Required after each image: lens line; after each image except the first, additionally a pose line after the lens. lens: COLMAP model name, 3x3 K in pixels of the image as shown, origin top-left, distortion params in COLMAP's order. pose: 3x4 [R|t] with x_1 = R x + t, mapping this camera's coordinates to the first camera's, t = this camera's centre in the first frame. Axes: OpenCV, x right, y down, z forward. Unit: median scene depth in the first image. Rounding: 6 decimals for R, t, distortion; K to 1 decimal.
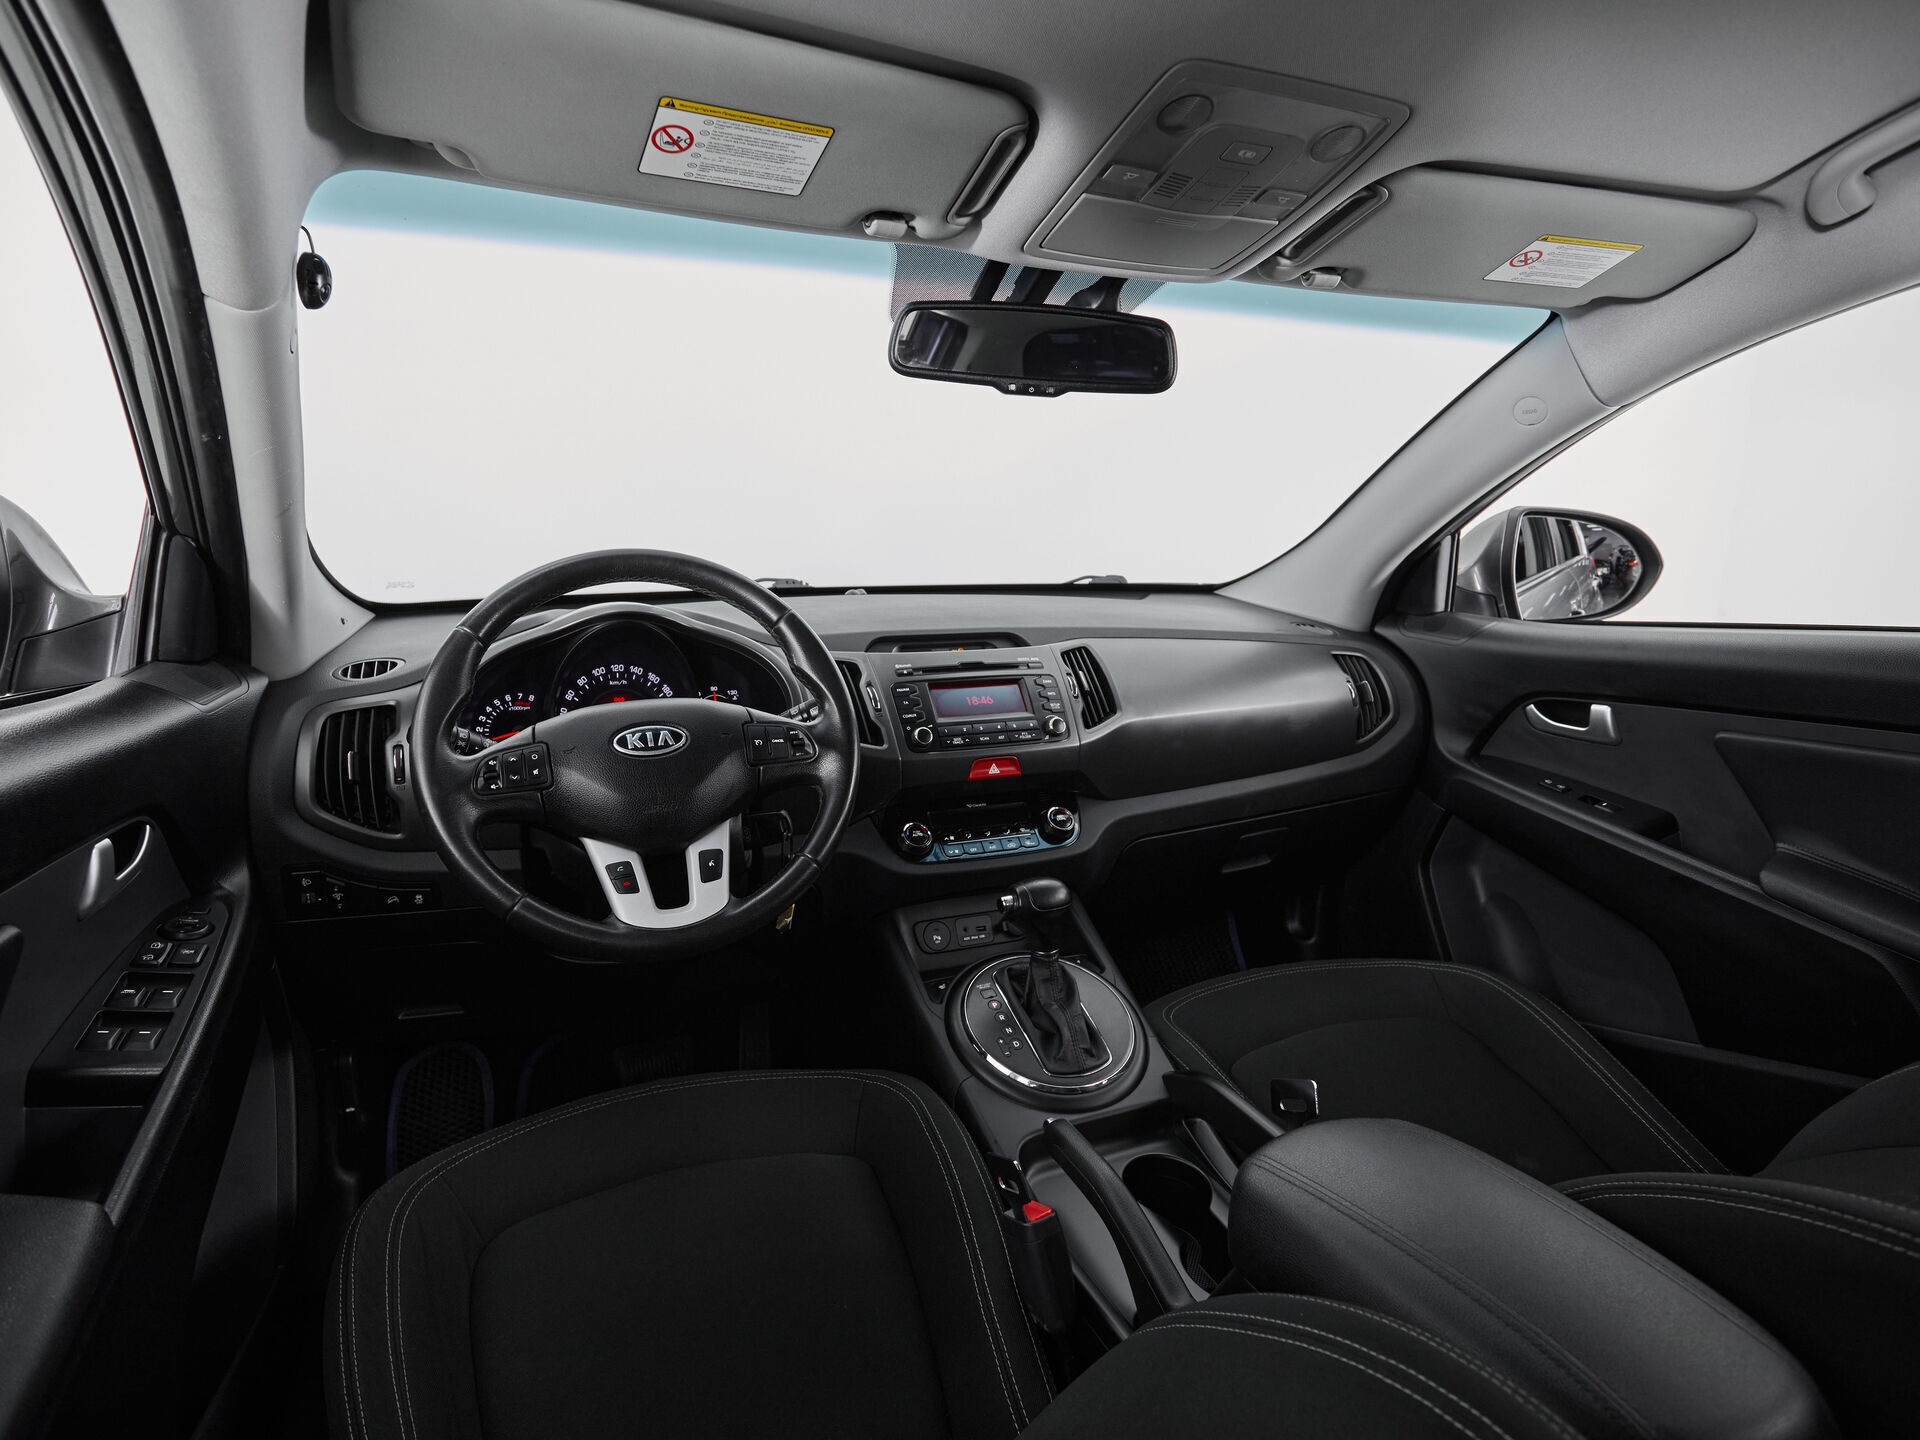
lens RADIAL K [[1067.5, 0, 941.2], [0, 1067.5, 726.5], [0, 0, 1]] dist [0.005652, -0.007000]
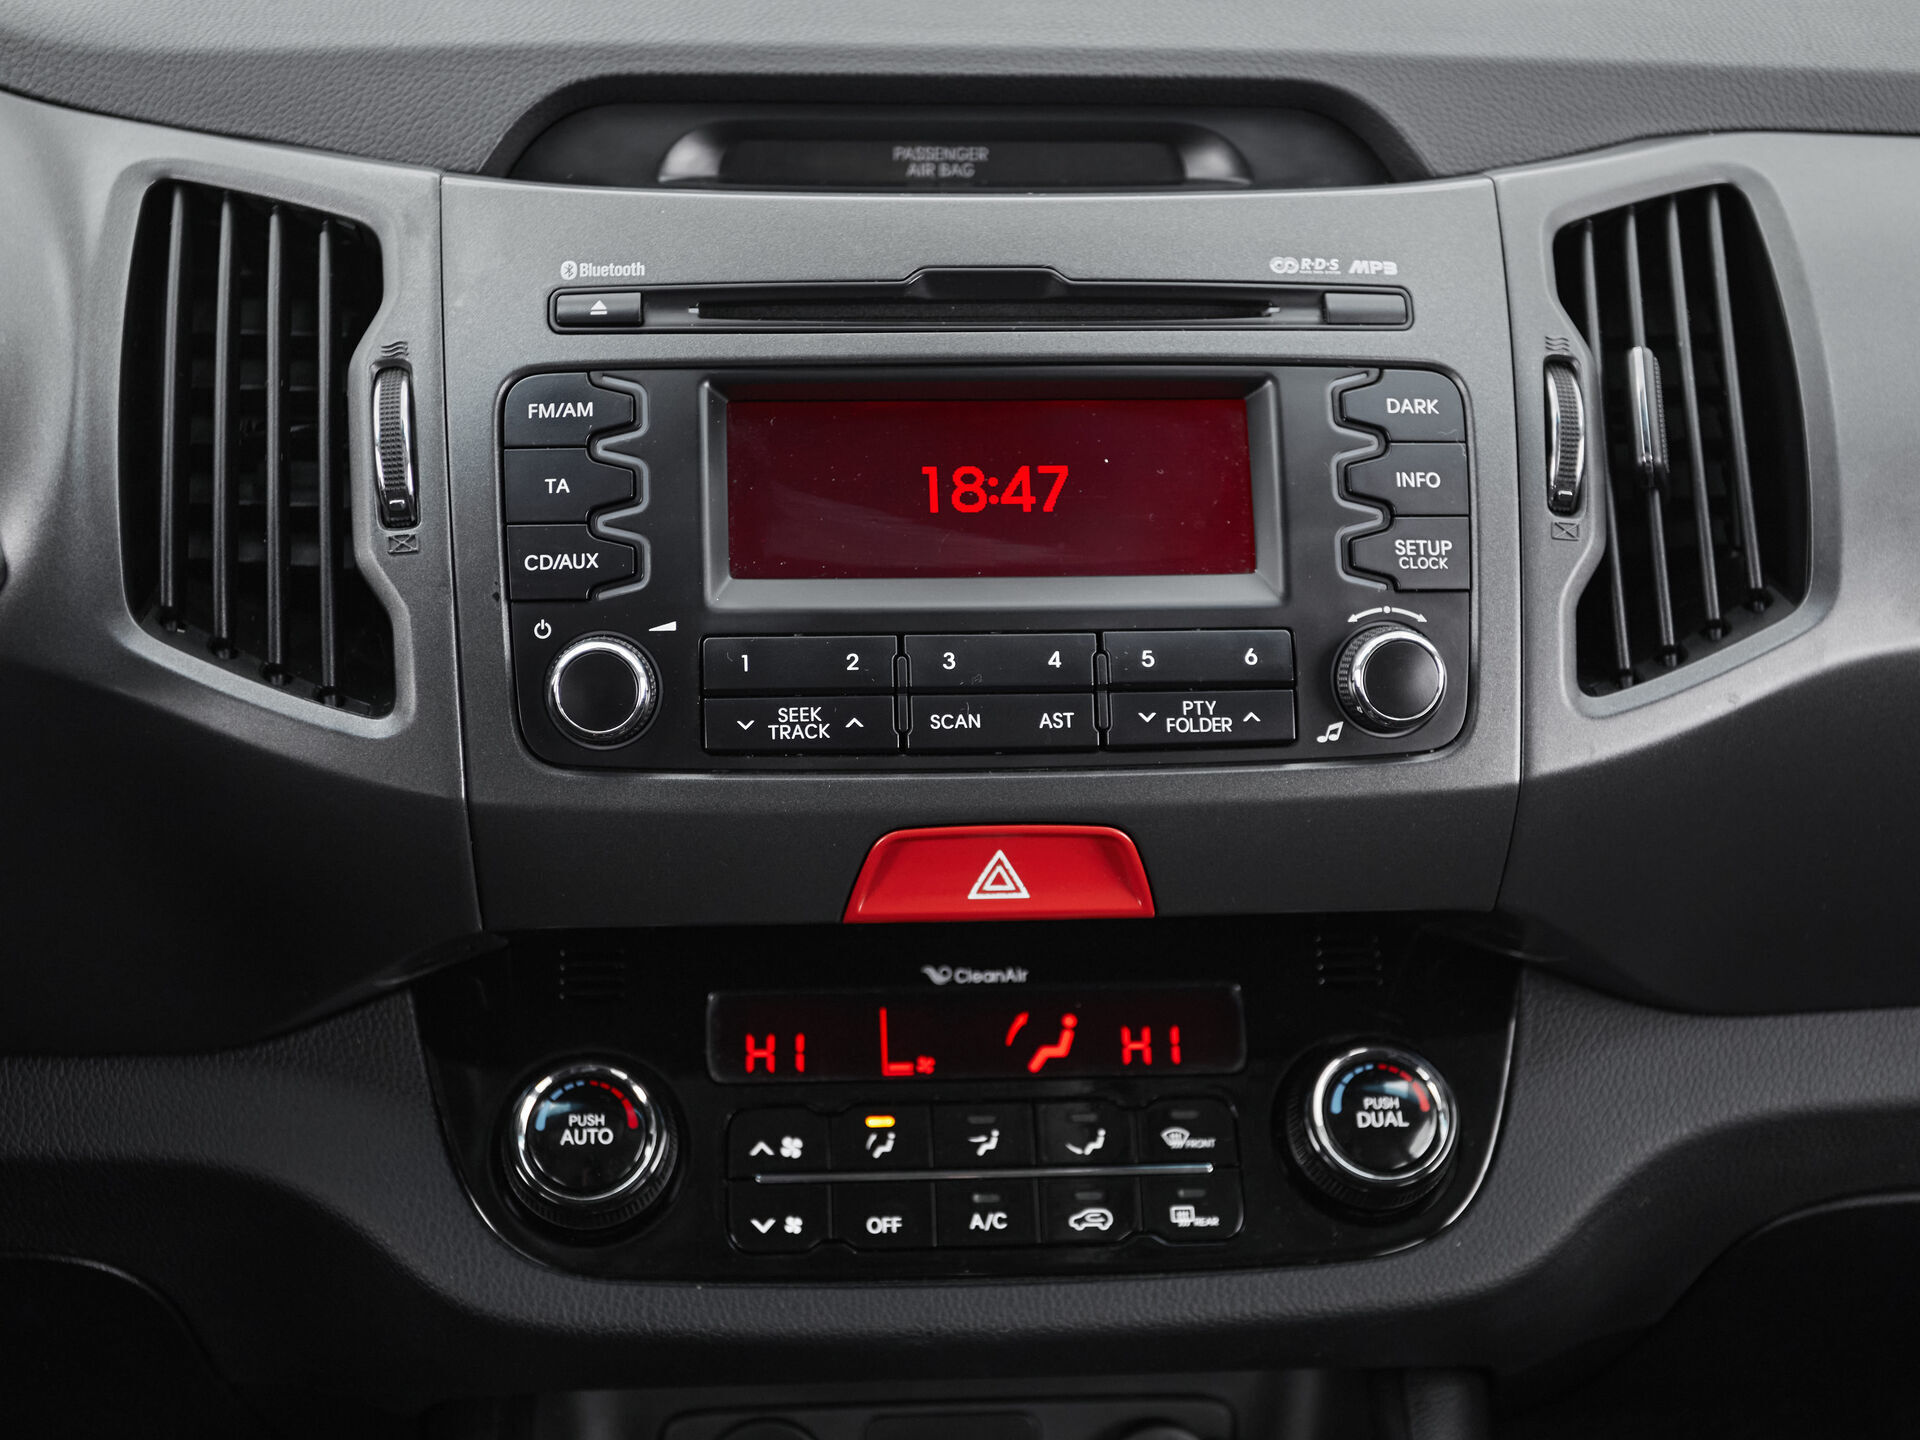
lens RADIAL K [[2595.1, 0, 944.0], [0, 2595.1, 728.0], [0, 0, 1]] dist [0.020945, 0.000000]
pose [[0.947234, 0.156450, -0.279768, 0.163231], [-0.077552, 0.958724, 0.273558, -0.109536], [0.311019, -0.237427, 0.920269, 0.572627]]
